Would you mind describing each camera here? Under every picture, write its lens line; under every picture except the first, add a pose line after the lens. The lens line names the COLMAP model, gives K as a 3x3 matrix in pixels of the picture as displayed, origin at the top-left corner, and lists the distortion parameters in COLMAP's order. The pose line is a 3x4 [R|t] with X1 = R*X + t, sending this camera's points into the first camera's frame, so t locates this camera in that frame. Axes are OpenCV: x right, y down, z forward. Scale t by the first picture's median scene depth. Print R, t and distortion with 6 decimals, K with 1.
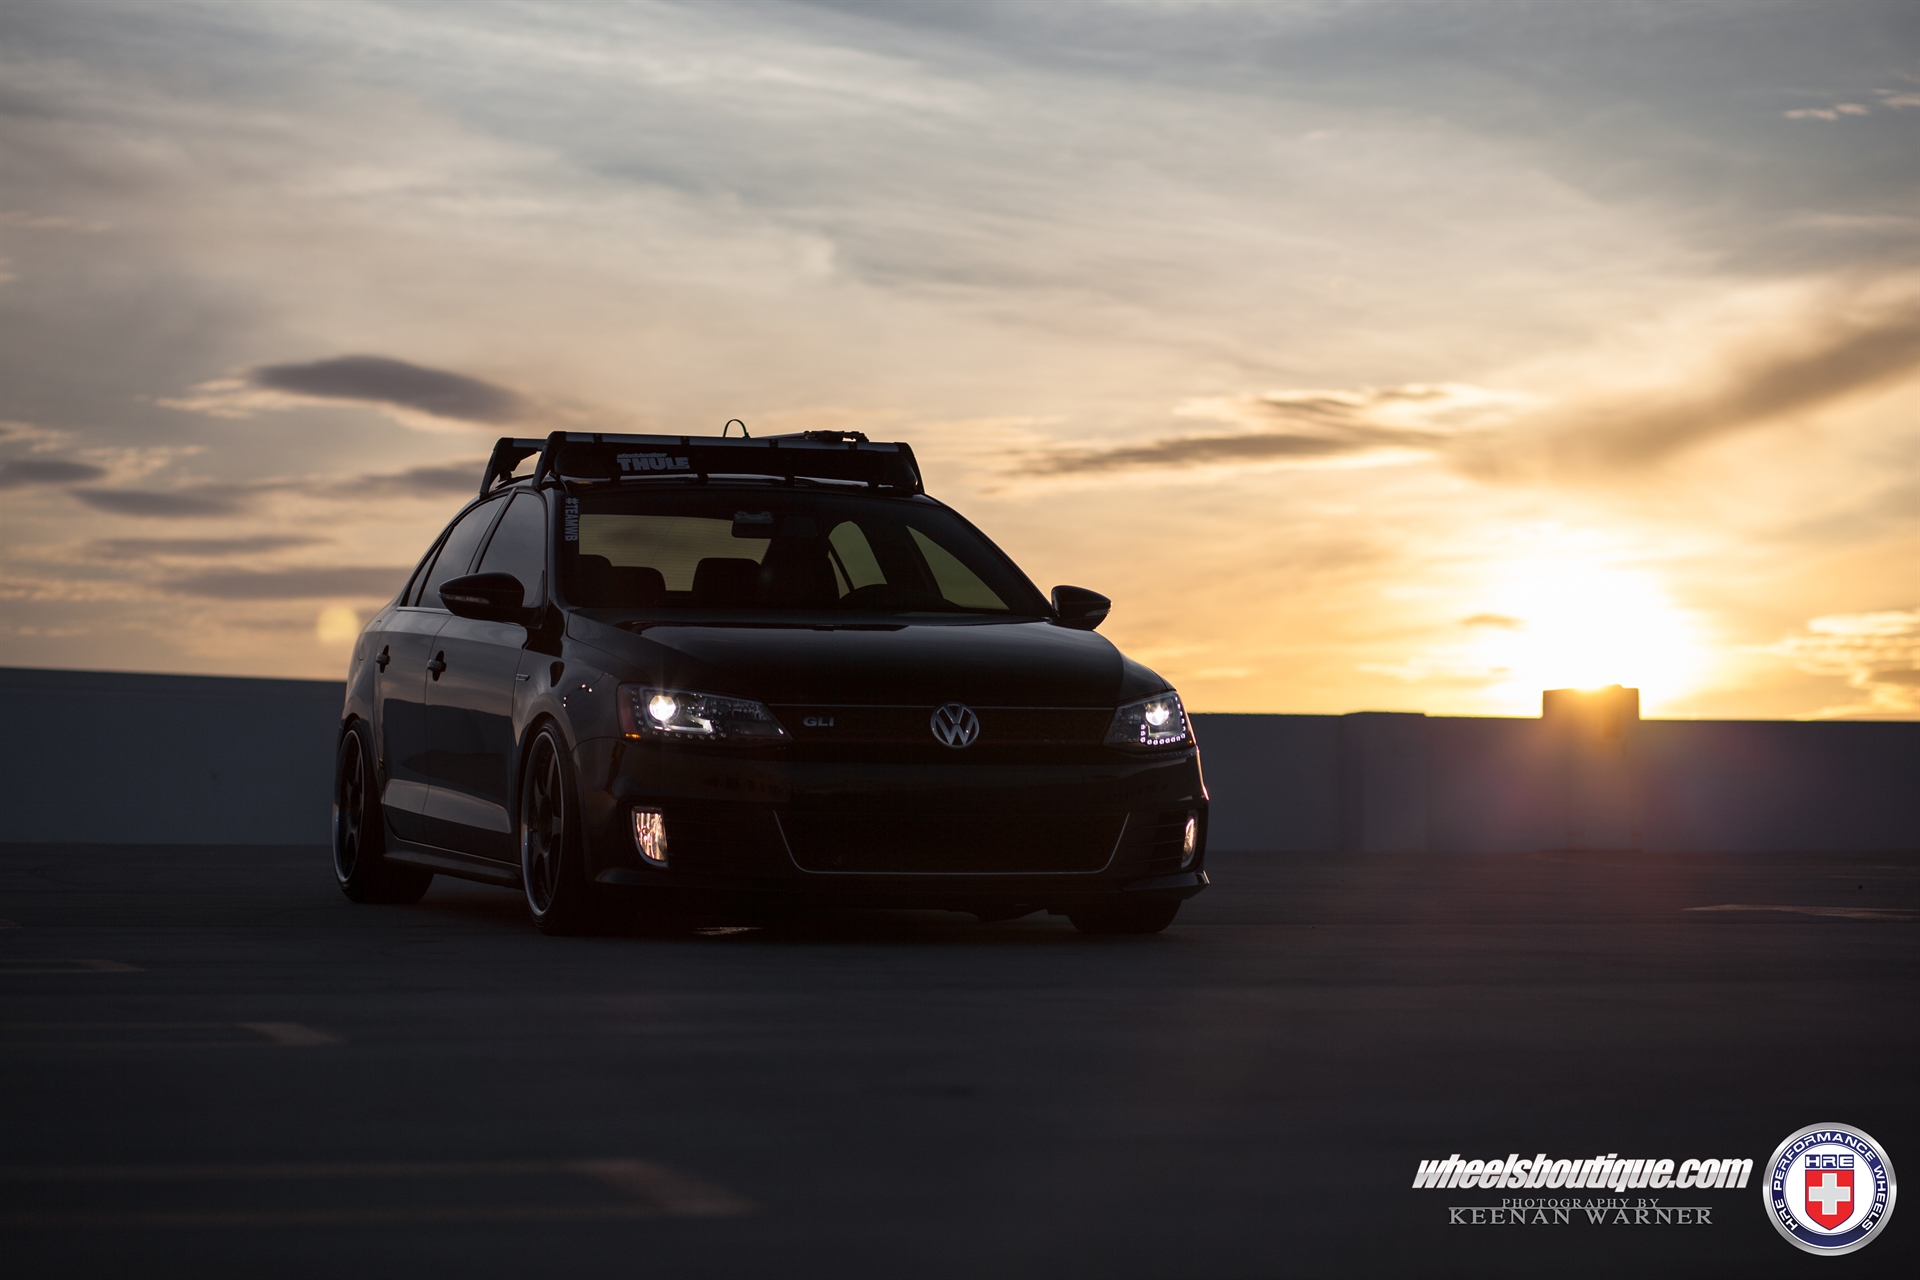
lens RADIAL K [[4517.6, 0, 963.9], [0, 4517.6, 641.7], [0, 0, 1]] dist [-0.109836, 0.000000]
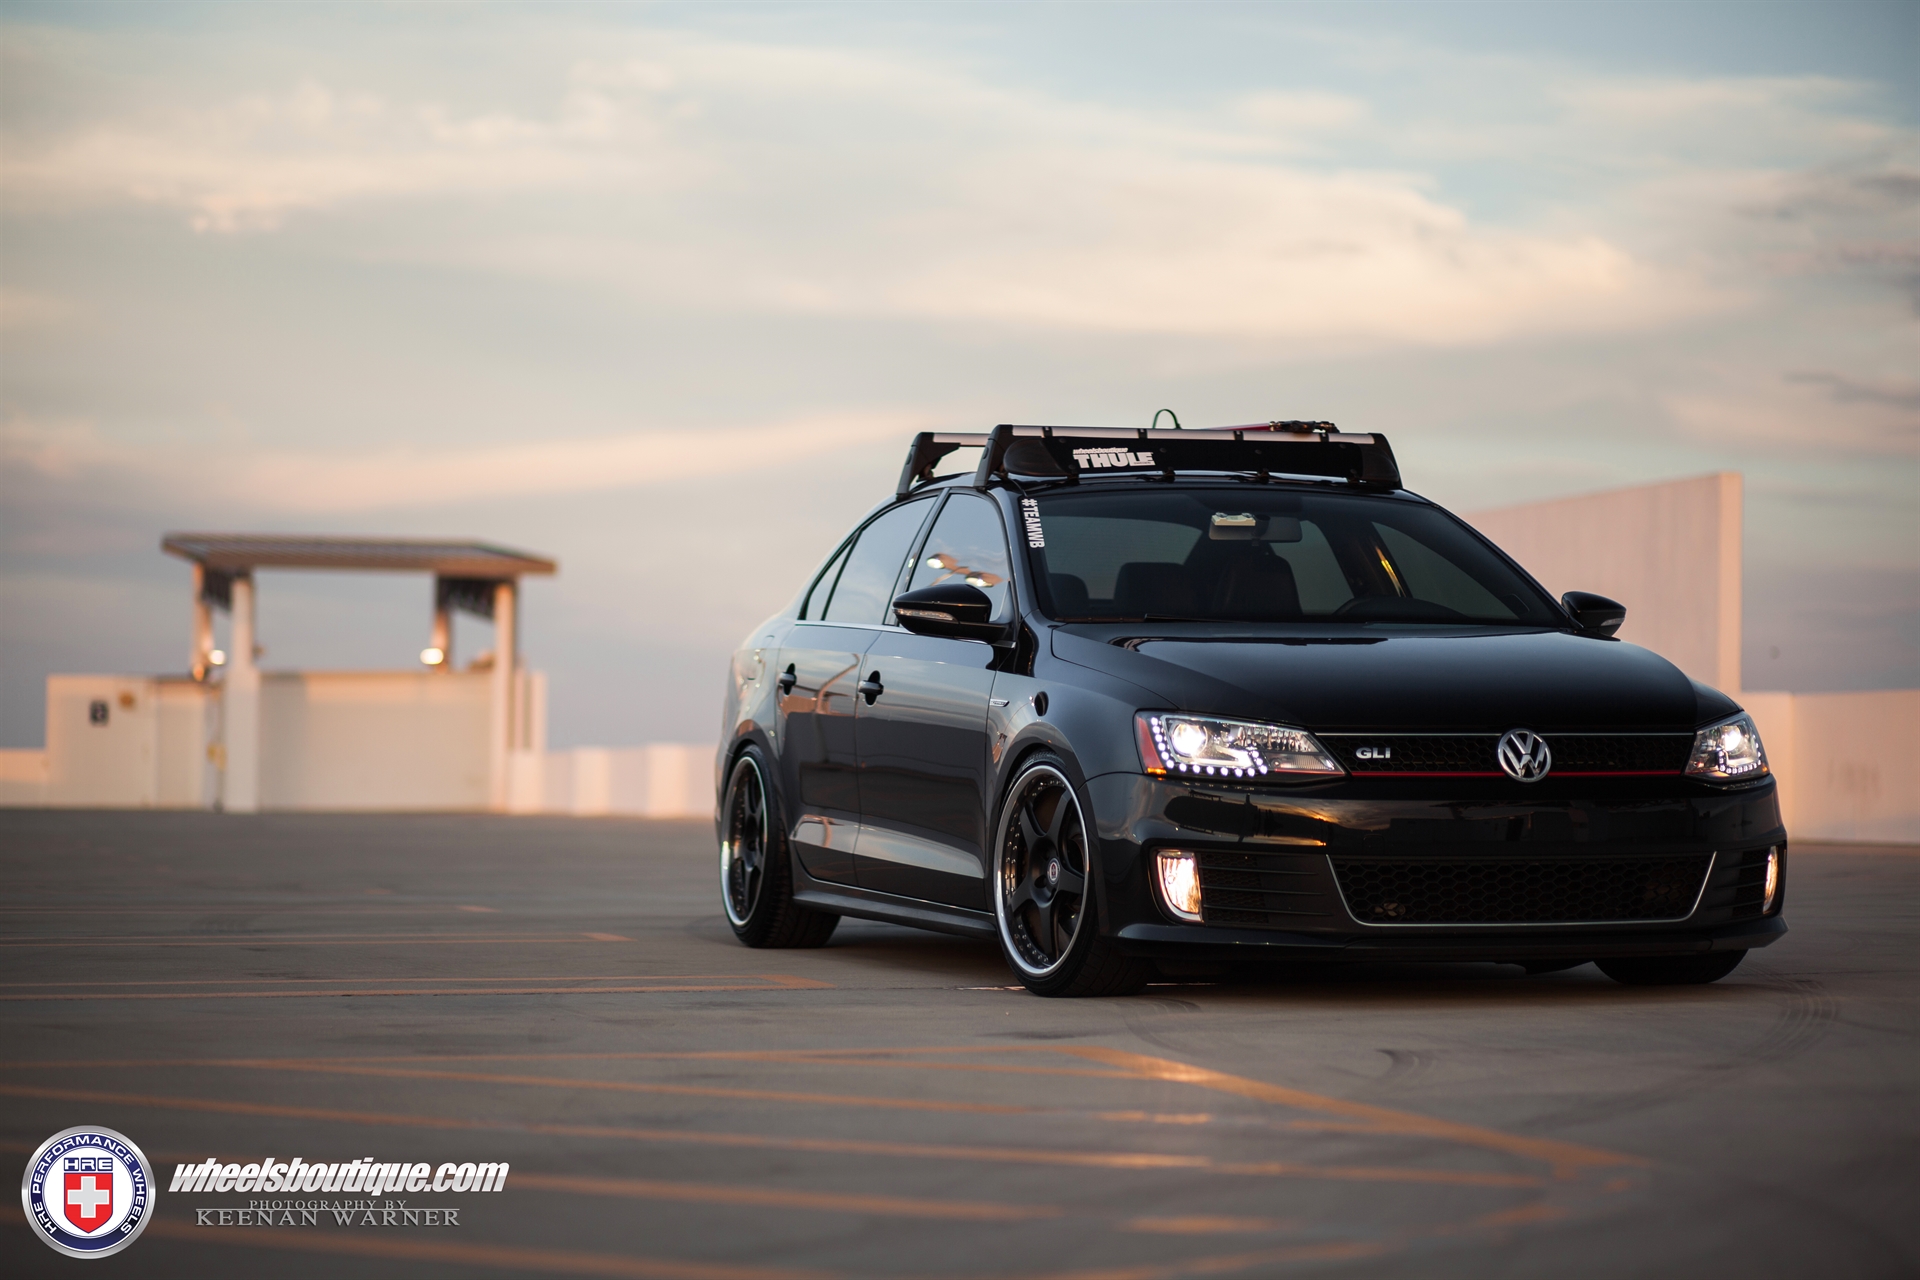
lens RADIAL K [[4517.6, 0, 956.2], [0, 4517.6, 640.8], [0, 0, 1]] dist [-0.109836, 0.000000]
pose [[0.999725, -0.010029, -0.021197, -0.085439], [0.010088, 0.999945, 0.002706, -0.006624], [0.021168, -0.002919, 0.999772, 0.110025]]
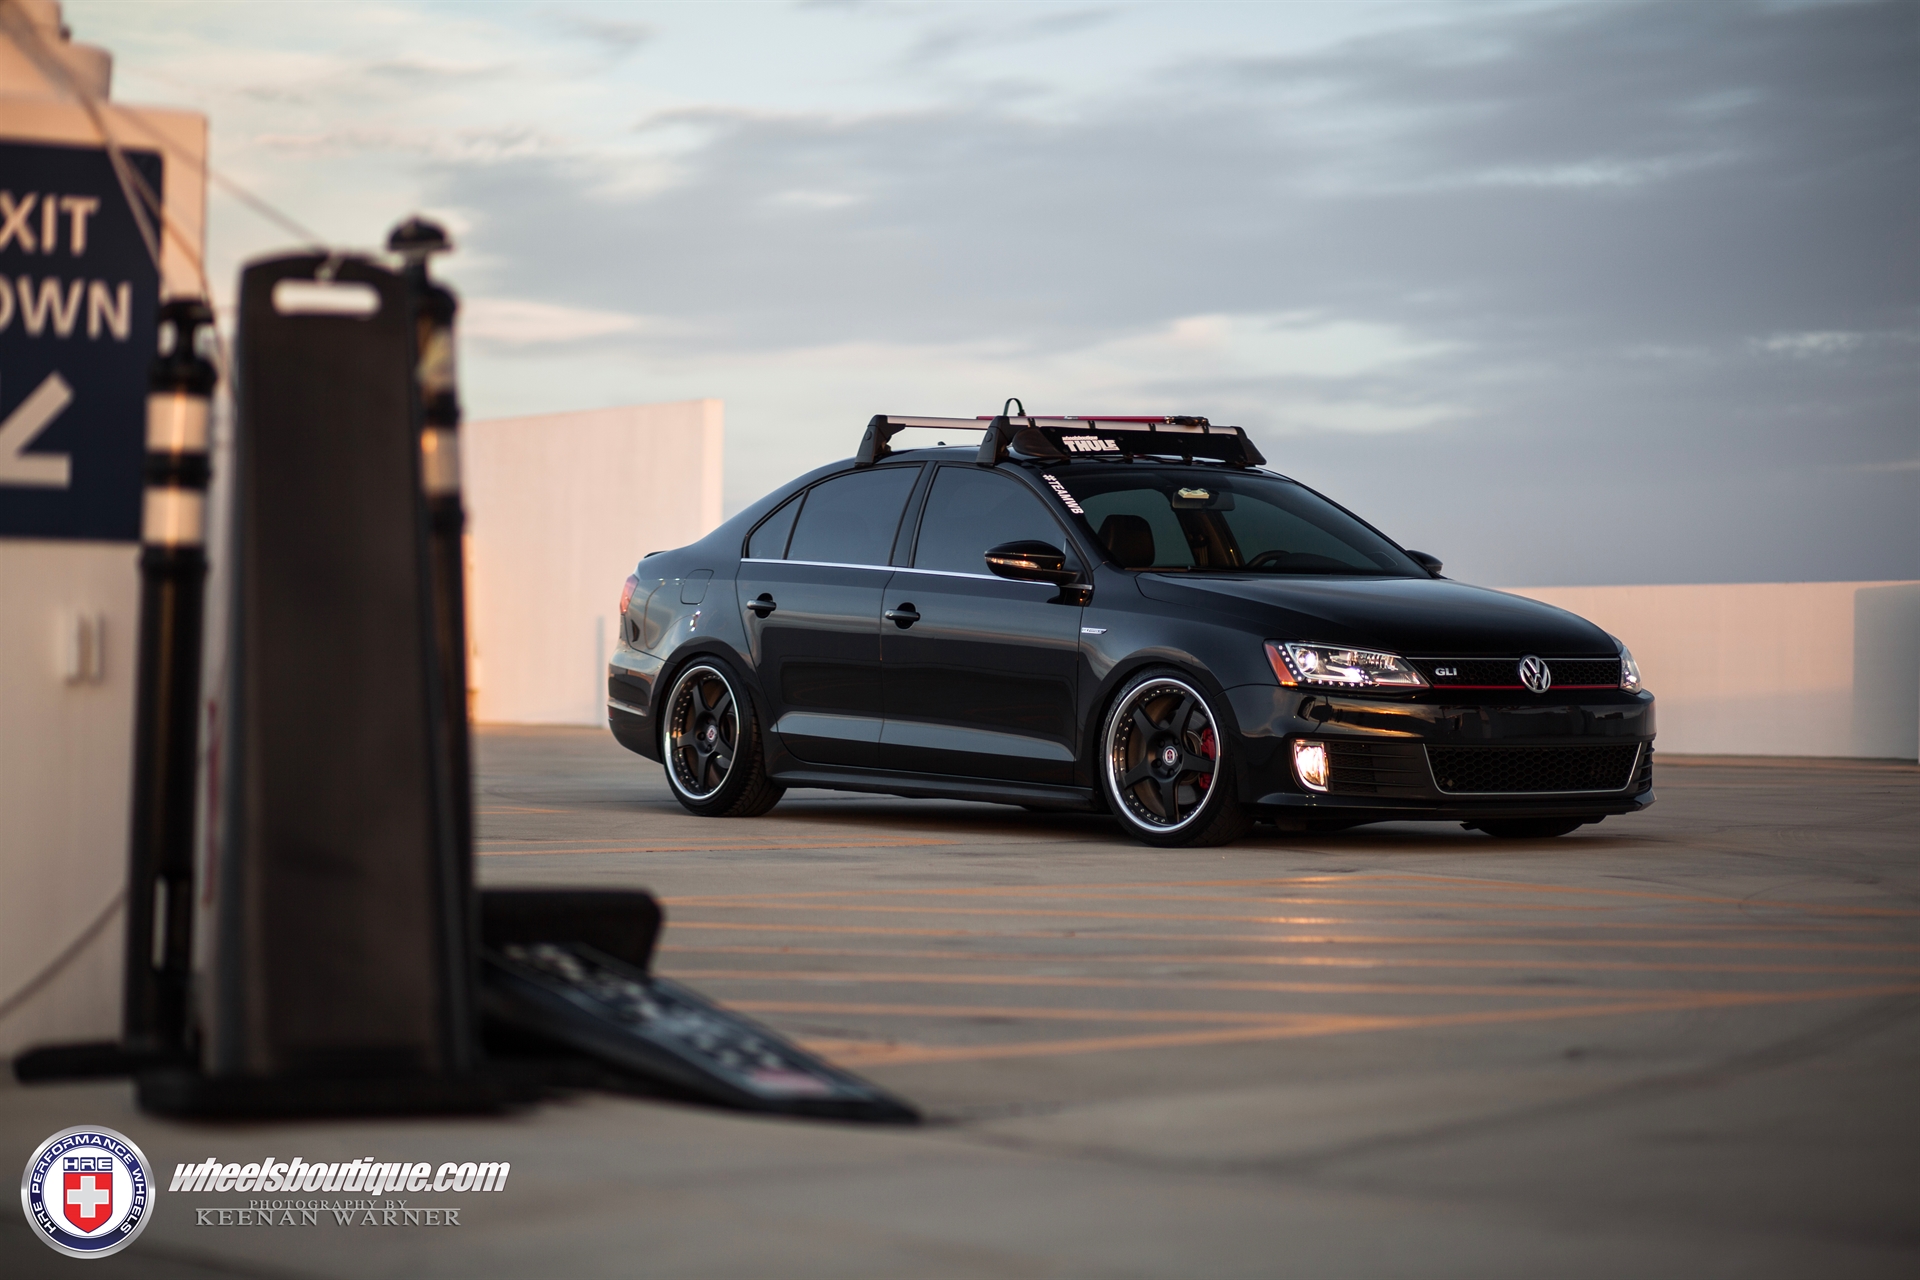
lens RADIAL K [[4517.6, 0, 959.2], [0, 4517.6, 639.8], [0, 0, 1]] dist [-0.109836, 0.000000]
pose [[0.952154, -0.001038, 0.305618, -0.486964], [-0.007715, 0.999594, 0.027432, -0.021707], [-0.305522, -0.028477, 0.951759, -0.124302]]
